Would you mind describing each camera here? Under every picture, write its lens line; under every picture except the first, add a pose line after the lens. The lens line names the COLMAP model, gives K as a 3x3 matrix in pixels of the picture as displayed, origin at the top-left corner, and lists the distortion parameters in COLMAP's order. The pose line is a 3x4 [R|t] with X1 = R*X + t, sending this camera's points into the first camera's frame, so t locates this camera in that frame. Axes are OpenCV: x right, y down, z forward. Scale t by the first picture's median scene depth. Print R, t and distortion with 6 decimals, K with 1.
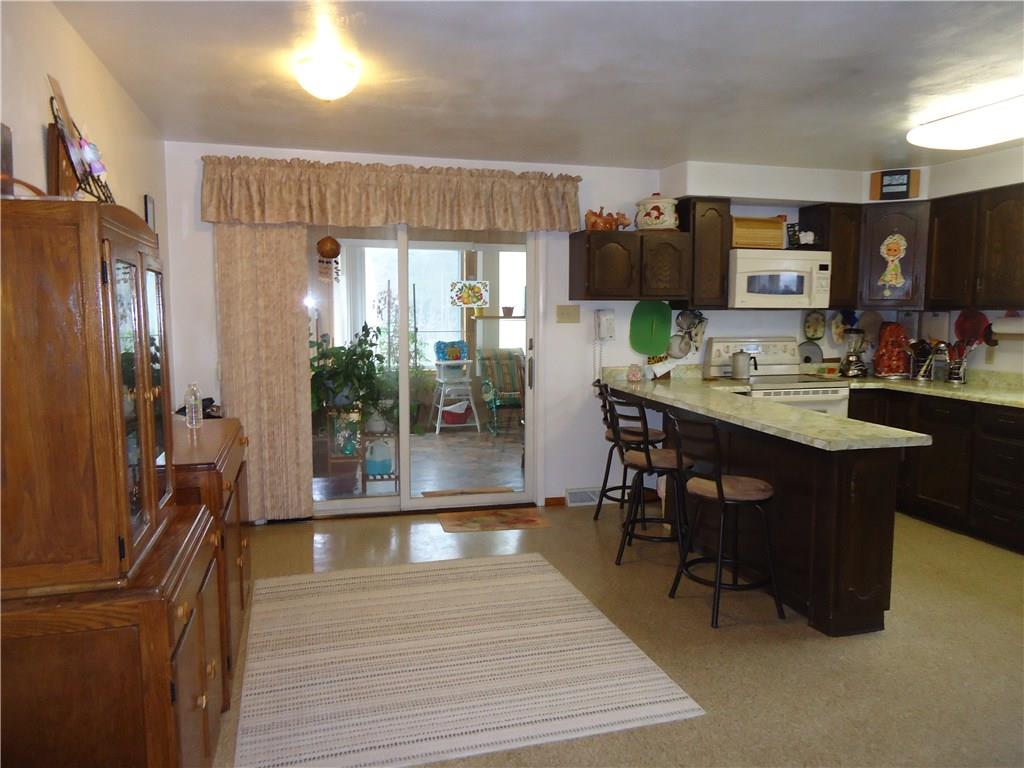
lens RADIAL K [[750.6, 0, 515.2], [0, 750.6, 382.5], [0, 0, 1]] dist [0.002095, -0.004609]
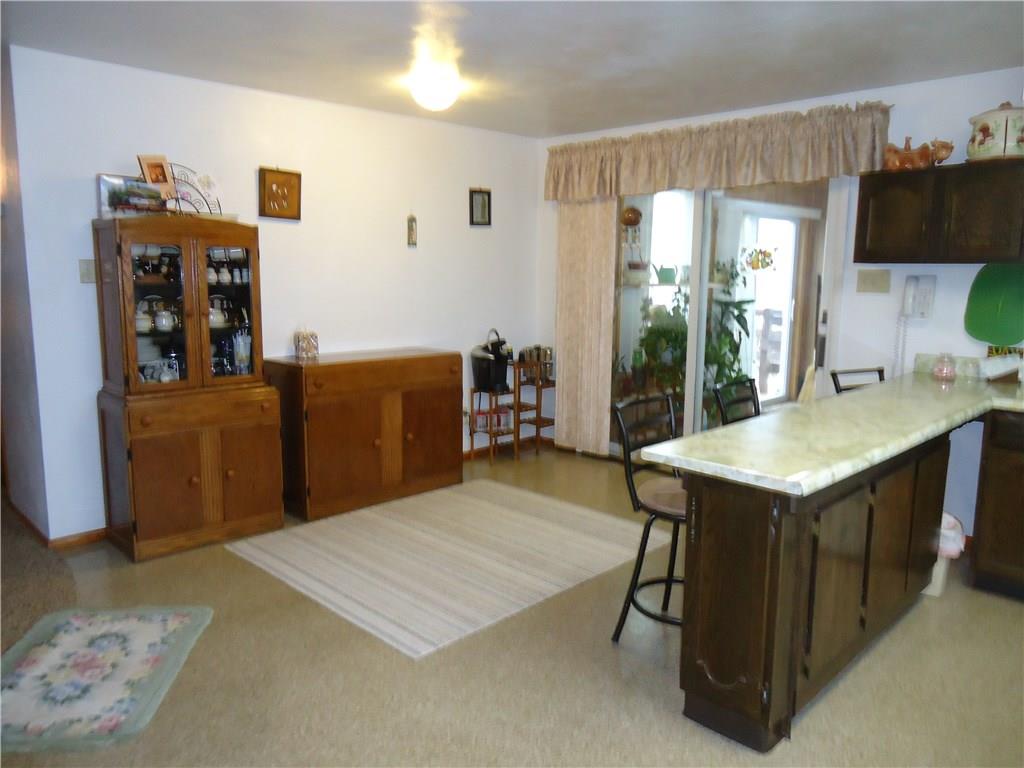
lens RADIAL K [[750.6, 0, 515.2], [0, 750.6, 382.5], [0, 0, 1]] dist [0.002095, -0.004609]
pose [[0.483557, 0.133198, -0.865119, 0.585539], [-0.099196, 0.990326, 0.097029, -0.027068], [0.869674, 0.038897, 0.492092, 0.296149]]
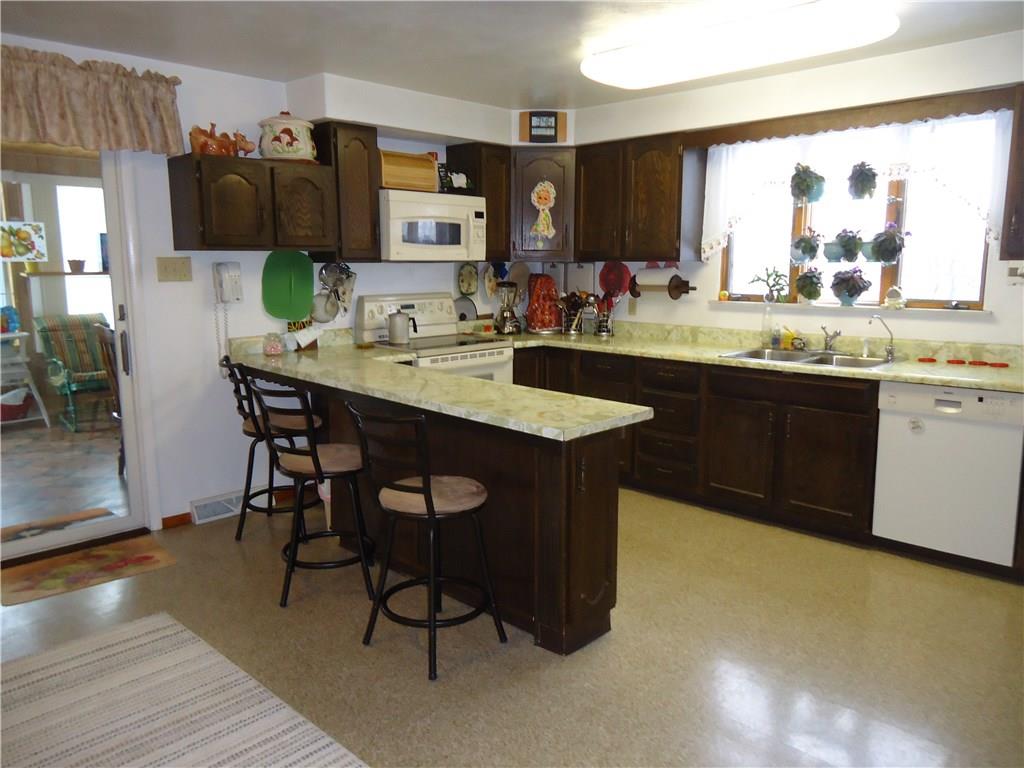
lens RADIAL K [[750.6, 0, 515.2], [0, 750.6, 382.5], [0, 0, 1]] dist [0.002095, -0.004609]
pose [[0.869236, -0.083210, 0.487345, -0.007312], [0.051716, 0.995630, 0.077753, -0.021348], [-0.491686, -0.042382, 0.869741, 0.192658]]
